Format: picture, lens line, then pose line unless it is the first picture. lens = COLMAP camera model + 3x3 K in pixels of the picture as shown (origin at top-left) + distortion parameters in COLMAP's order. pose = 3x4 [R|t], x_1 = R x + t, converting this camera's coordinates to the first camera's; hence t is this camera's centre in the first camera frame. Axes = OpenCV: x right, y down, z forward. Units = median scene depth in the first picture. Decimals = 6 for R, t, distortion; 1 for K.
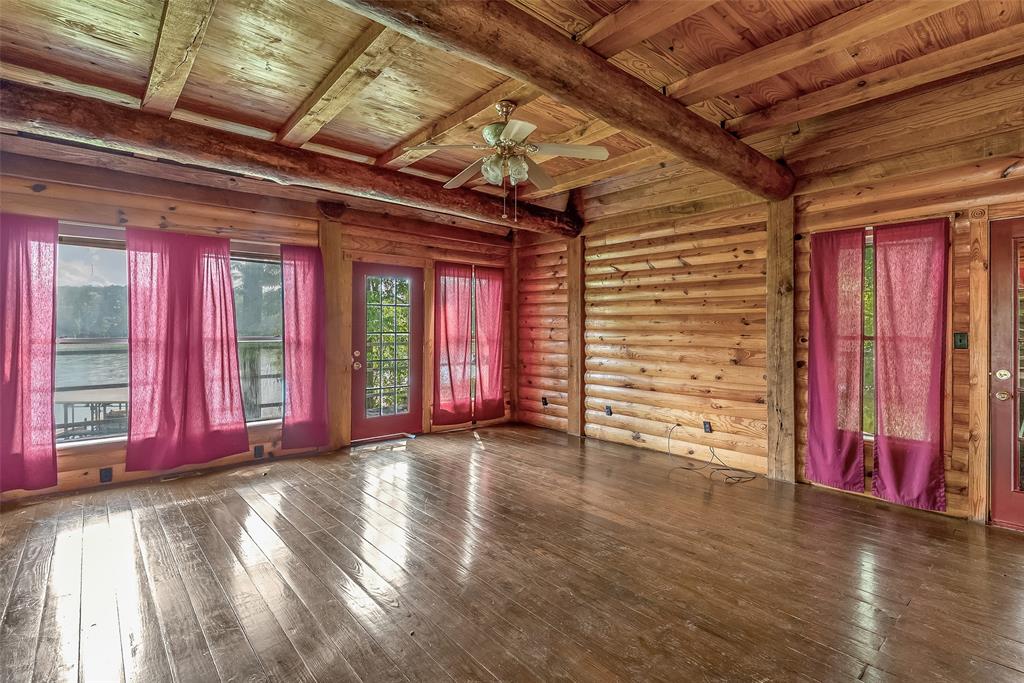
lens RADIAL K [[488.4, 0, 514.9], [0, 488.4, 334.3], [0, 0, 1]] dist [0.003044, -0.000175]
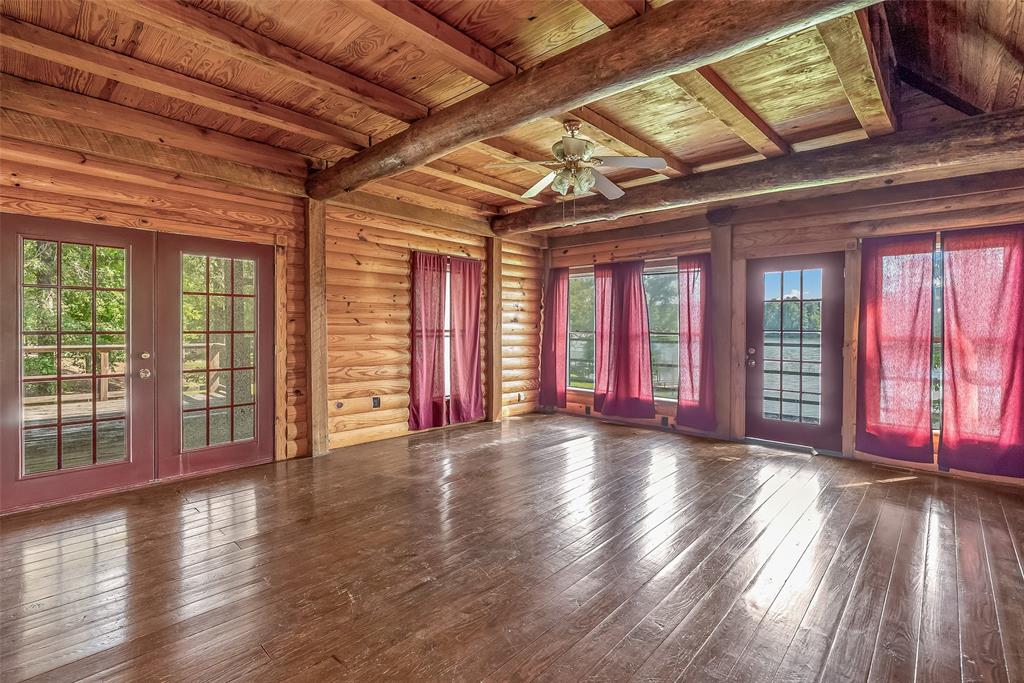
lens RADIAL K [[465.2, 0, 514.8], [0, 465.2, 332.0], [0, 0, 1]] dist [-0.002586, -0.000032]
pose [[0.110507, 0.012549, -0.993796, 0.619975], [-0.021068, 0.999725, 0.010281, 0.000969], [0.993652, 0.019801, 0.110741, 0.455168]]
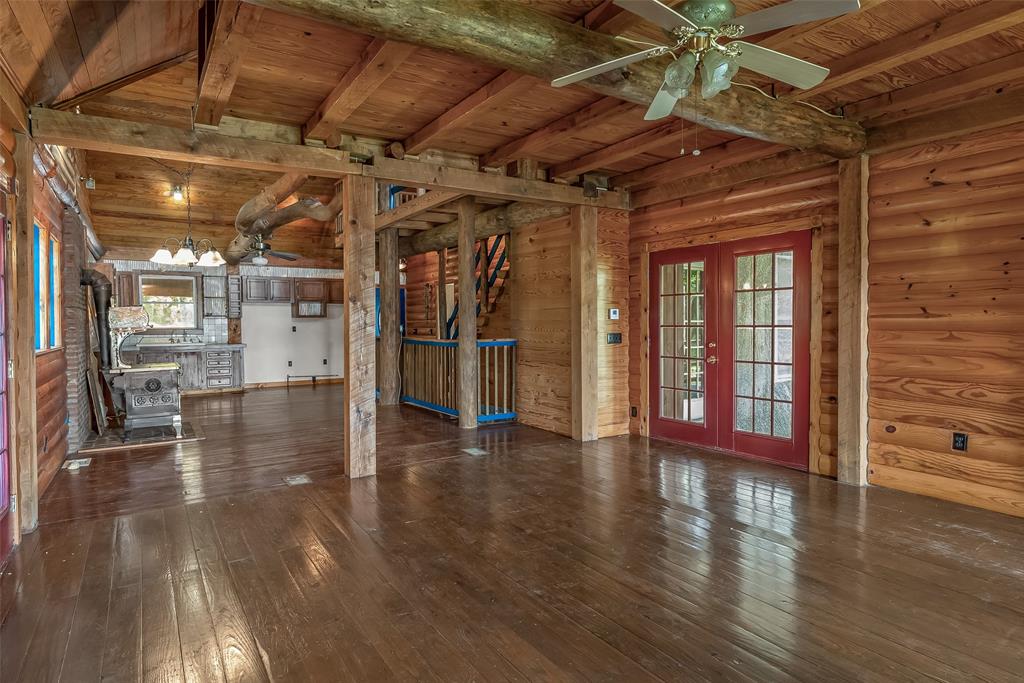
lens RADIAL K [[579.5, 0, 514.3], [0, 579.5, 335.2], [0, 0, 1]] dist [-0.004874, 0.001983]
pose [[-0.990642, 0.006668, 0.136320, 0.073971], [0.011587, 0.999309, 0.035319, -0.005822], [-0.135990, 0.036568, -0.990035, 1.106507]]
